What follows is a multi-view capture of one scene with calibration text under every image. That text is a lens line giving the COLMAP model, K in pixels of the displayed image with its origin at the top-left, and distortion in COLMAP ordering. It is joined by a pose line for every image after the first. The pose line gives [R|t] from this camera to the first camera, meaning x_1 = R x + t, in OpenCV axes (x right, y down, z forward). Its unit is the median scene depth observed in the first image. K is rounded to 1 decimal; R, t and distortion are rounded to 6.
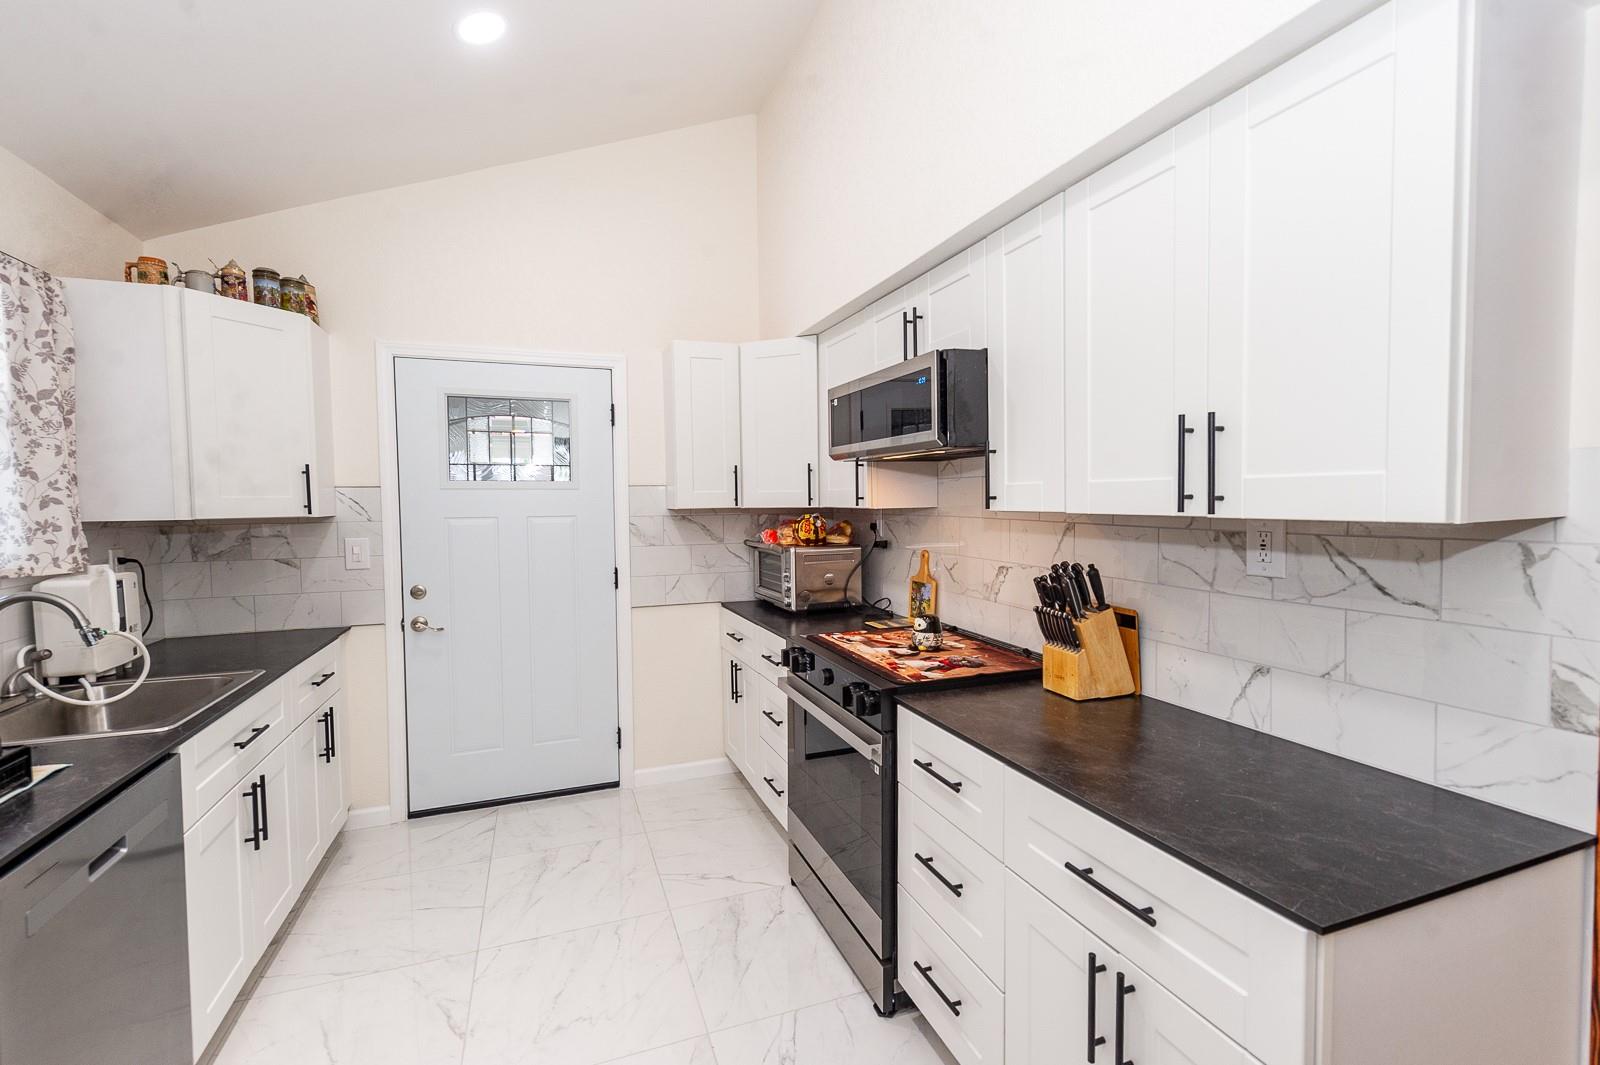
lens RADIAL K [[697.8, 0, 804.6], [0, 697.8, 532.4], [0, 0, 1]] dist [0.003948, -0.003013]
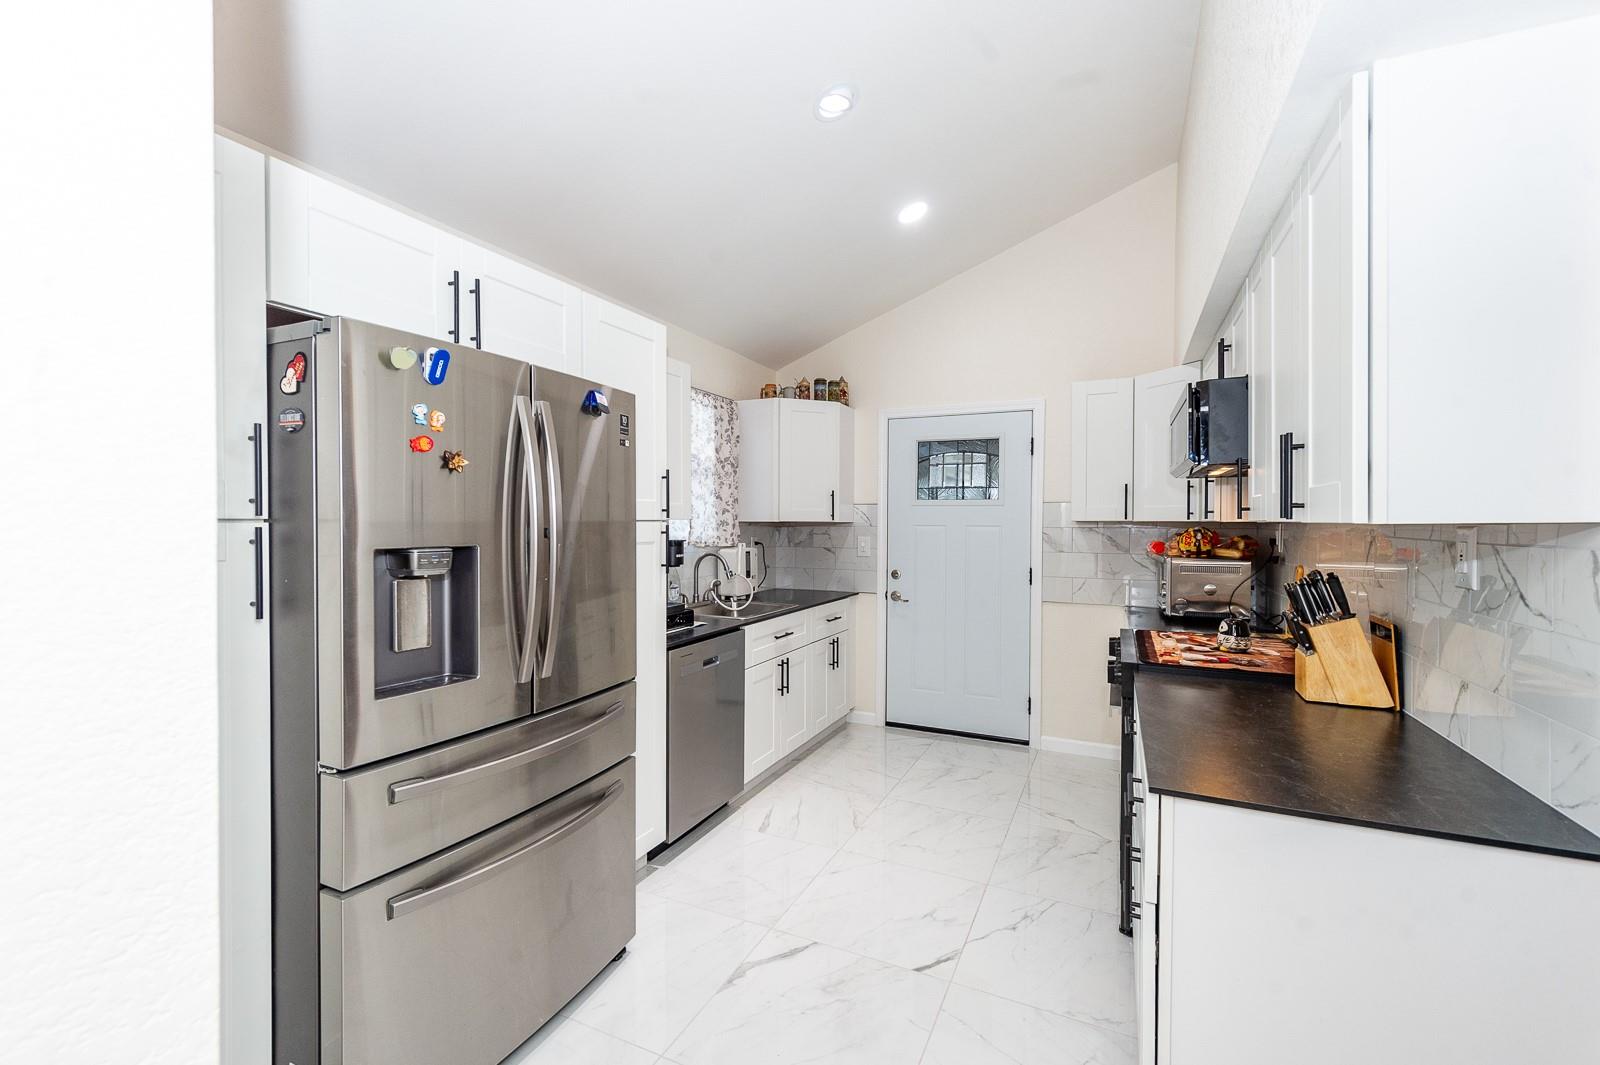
lens RADIAL K [[697.8, 0, 813.4], [0, 697.8, 531.8], [0, 0, 1]] dist [0.003948, -0.003013]
pose [[0.700743, 0.023042, -0.713042, 0.478551], [-0.045193, 0.998905, -0.012133, 0.025197], [0.711981, 0.040727, 0.701016, -0.218737]]
